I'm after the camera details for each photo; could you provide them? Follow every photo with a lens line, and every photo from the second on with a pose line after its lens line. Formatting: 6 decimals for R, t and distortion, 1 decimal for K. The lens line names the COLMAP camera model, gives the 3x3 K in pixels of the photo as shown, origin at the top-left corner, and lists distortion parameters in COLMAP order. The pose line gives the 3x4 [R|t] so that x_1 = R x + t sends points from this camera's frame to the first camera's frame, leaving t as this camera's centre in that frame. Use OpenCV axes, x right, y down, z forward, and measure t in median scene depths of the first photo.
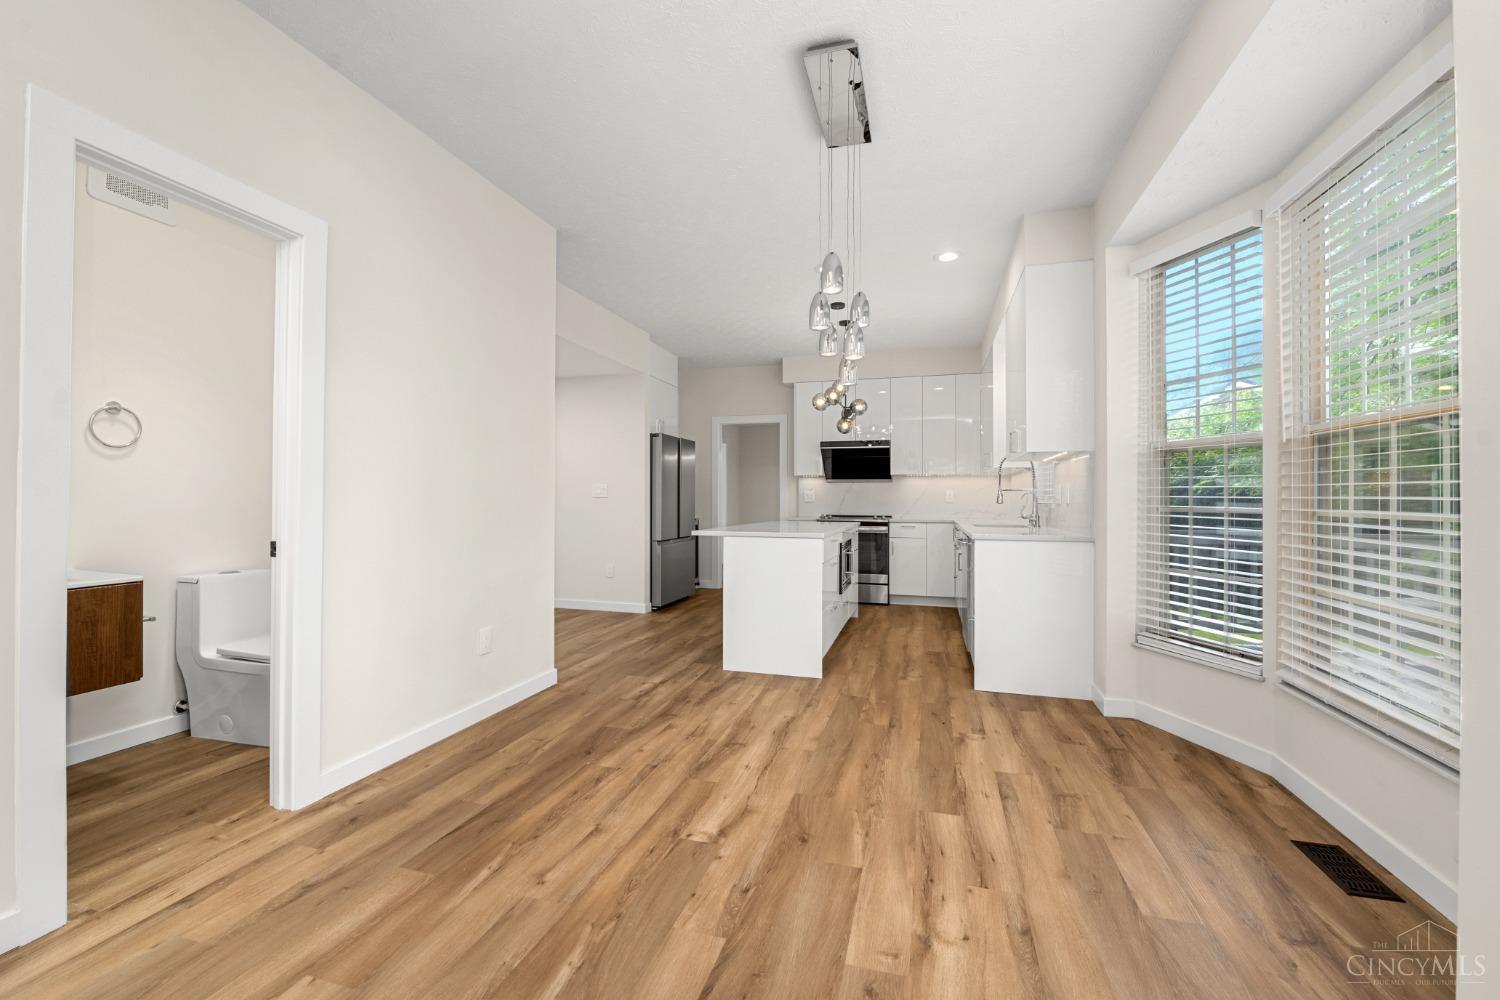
lens RADIAL K [[611.1, 0, 758.9], [0, 611.1, 495.8], [0, 0, 1]] dist [-0.011666, 0.000057]
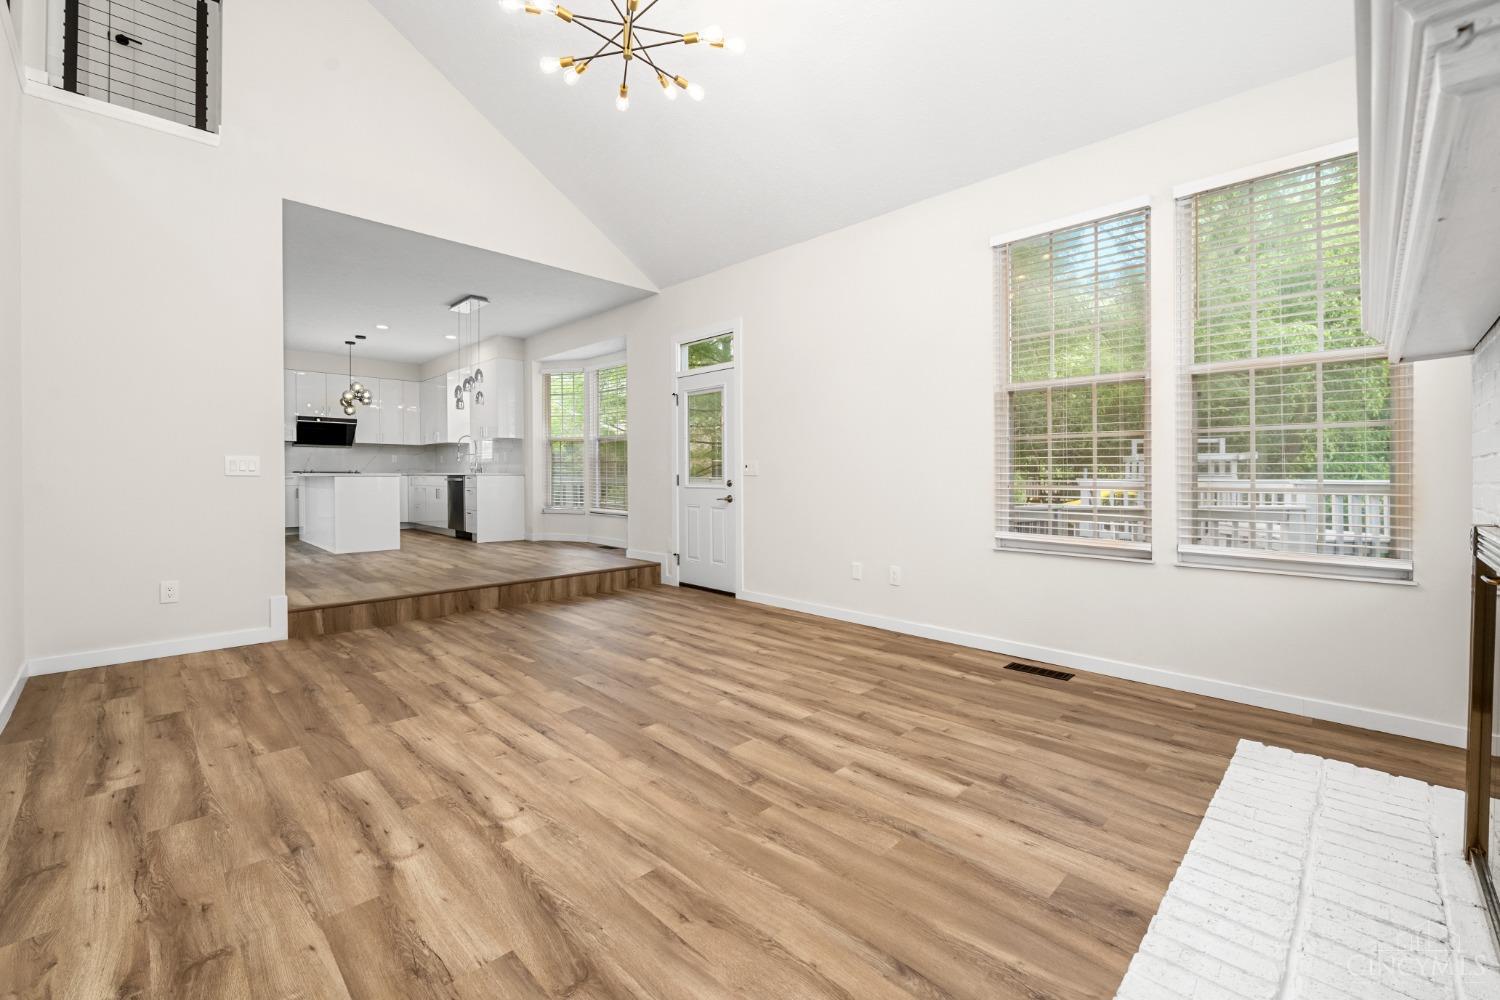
lens RADIAL K [[627.6, 0, 742.4], [0, 627.6, 445.8], [0, 0, 1]] dist [-0.012224, -0.000471]
pose [[0.490154, 0.037826, 0.870815, -1.184740], [-0.003116, 0.999128, -0.041646, 0.058767], [-0.871630, 0.017700, 0.489844, -0.983661]]
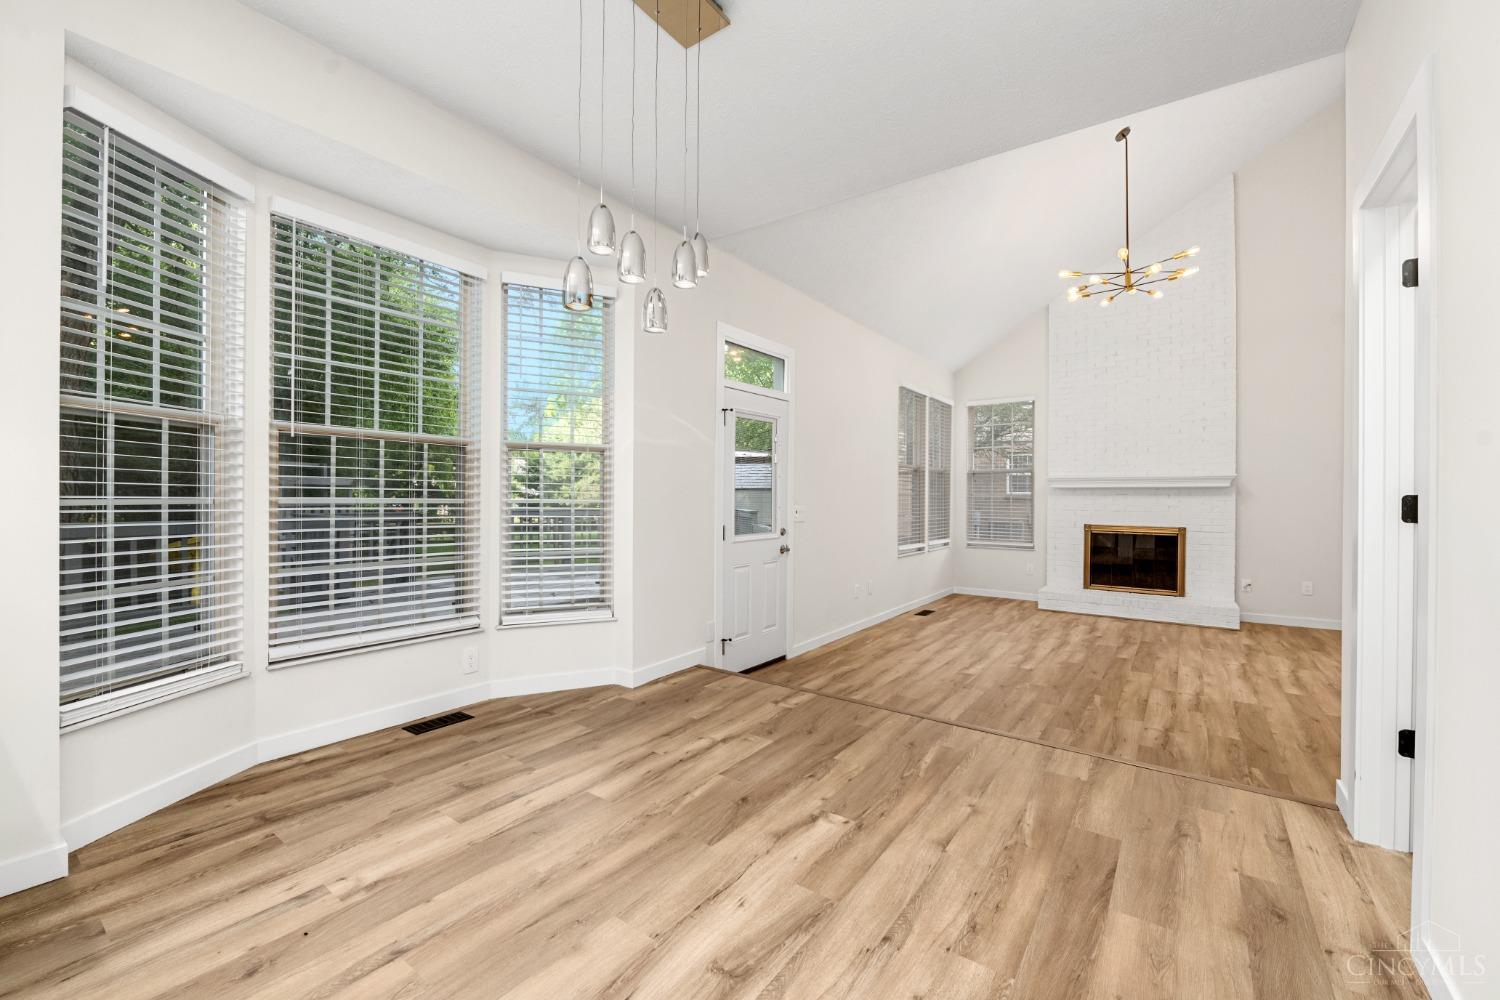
lens RADIAL K [[611.1, 0, 758.9], [0, 611.1, 495.8], [0, 0, 1]] dist [-0.011666, 0.000057]
pose [[-0.943821, -0.011500, 0.330258, -0.181372], [-0.012957, 0.999914, -0.002210, 0.009667], [-0.330204, -0.006365, -0.943888, 1.190742]]
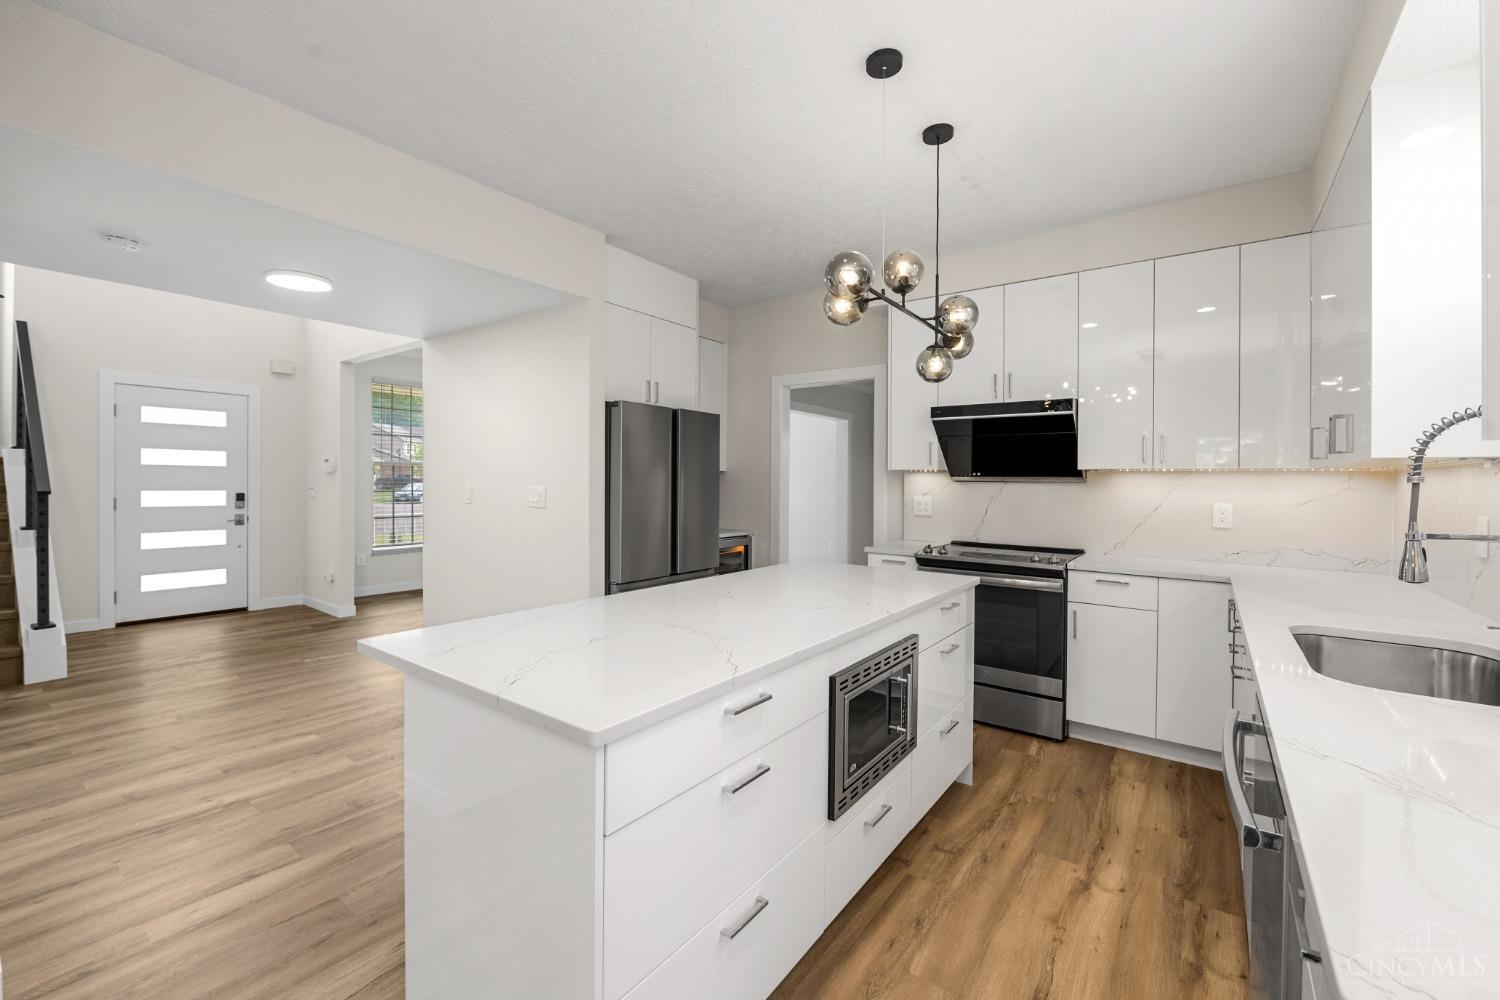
lens RADIAL K [[613.2, 0, 749.5], [0, 613.2, 480.6], [0, 0, 1]] dist [-0.011348, -0.000113]
pose [[0.931456, 0.006719, -0.363793, 0.289845], [-0.006072, 0.999977, 0.002922, -0.048961], [0.363804, -0.000512, 0.931475, 0.869172]]
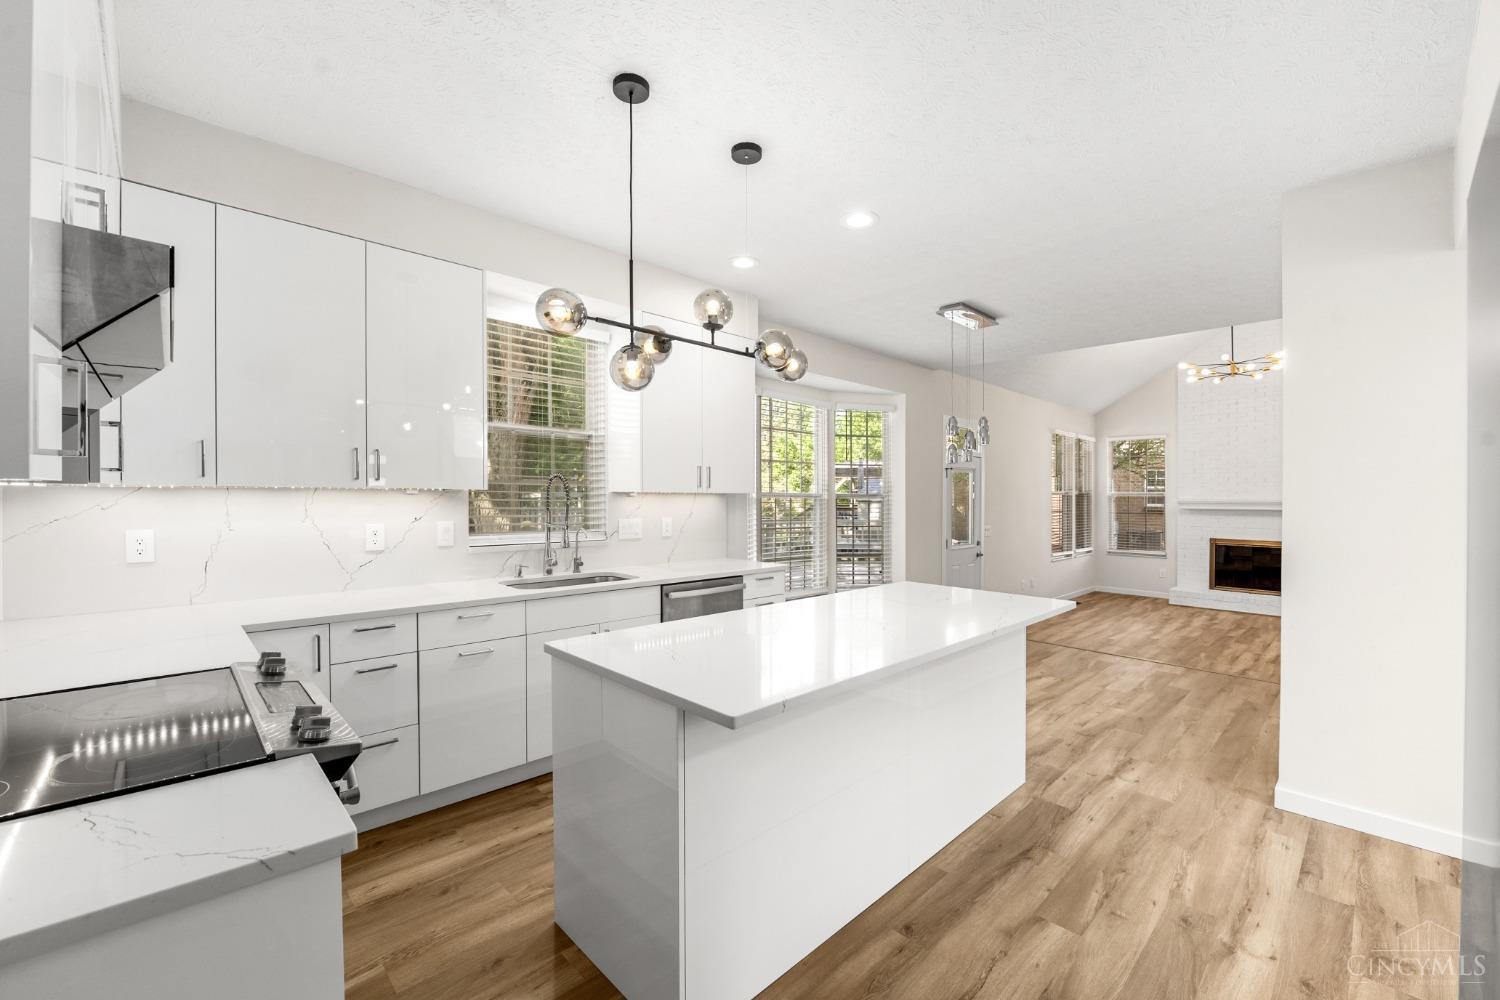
lens RADIAL K [[603.6, 0, 763.5], [0, 603.6, 497.6], [0, 0, 1]] dist [-0.000043, -0.000267]
pose [[-0.868544, -0.009351, 0.495524, -0.163924], [-0.011589, 0.999932, -0.001445, -0.060239], [-0.495477, -0.006997, -0.868593, 2.069601]]
